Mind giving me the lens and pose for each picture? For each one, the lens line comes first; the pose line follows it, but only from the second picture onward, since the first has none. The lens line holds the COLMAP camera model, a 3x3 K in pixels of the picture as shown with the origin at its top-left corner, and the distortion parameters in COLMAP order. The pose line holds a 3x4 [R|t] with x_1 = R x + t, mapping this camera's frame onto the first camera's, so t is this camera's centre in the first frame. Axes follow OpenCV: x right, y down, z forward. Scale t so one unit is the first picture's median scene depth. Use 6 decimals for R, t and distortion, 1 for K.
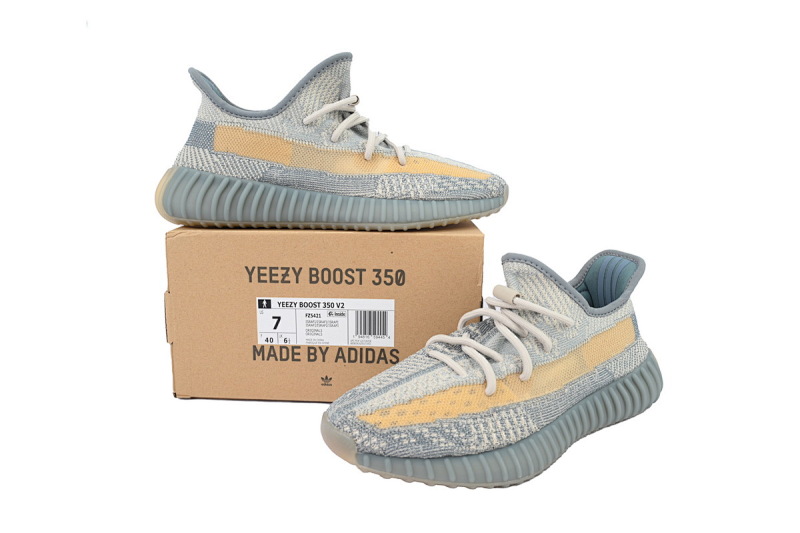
lens RADIAL K [[598.7, 0, 400.0], [0, 598.7, 266.5], [0, 0, 1]] dist [0.003980, 0.000628]
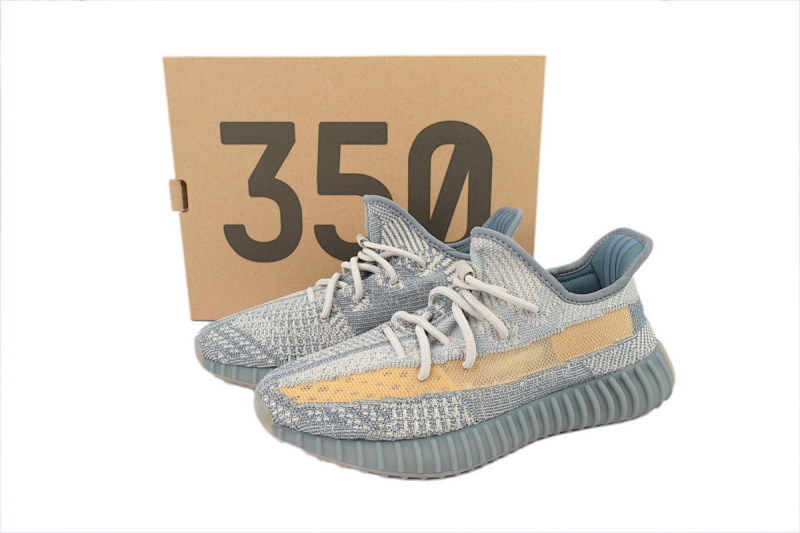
lens RADIAL K [[598.7, 0, 400.0], [0, 598.7, 266.5], [0, 0, 1]] dist [0.003980, 0.000628]
pose [[0.964825, 0.053524, -0.257388, 0.344821], [-0.039247, 0.997409, 0.060295, -0.015323], [0.259948, -0.048073, 0.964425, 0.105610]]
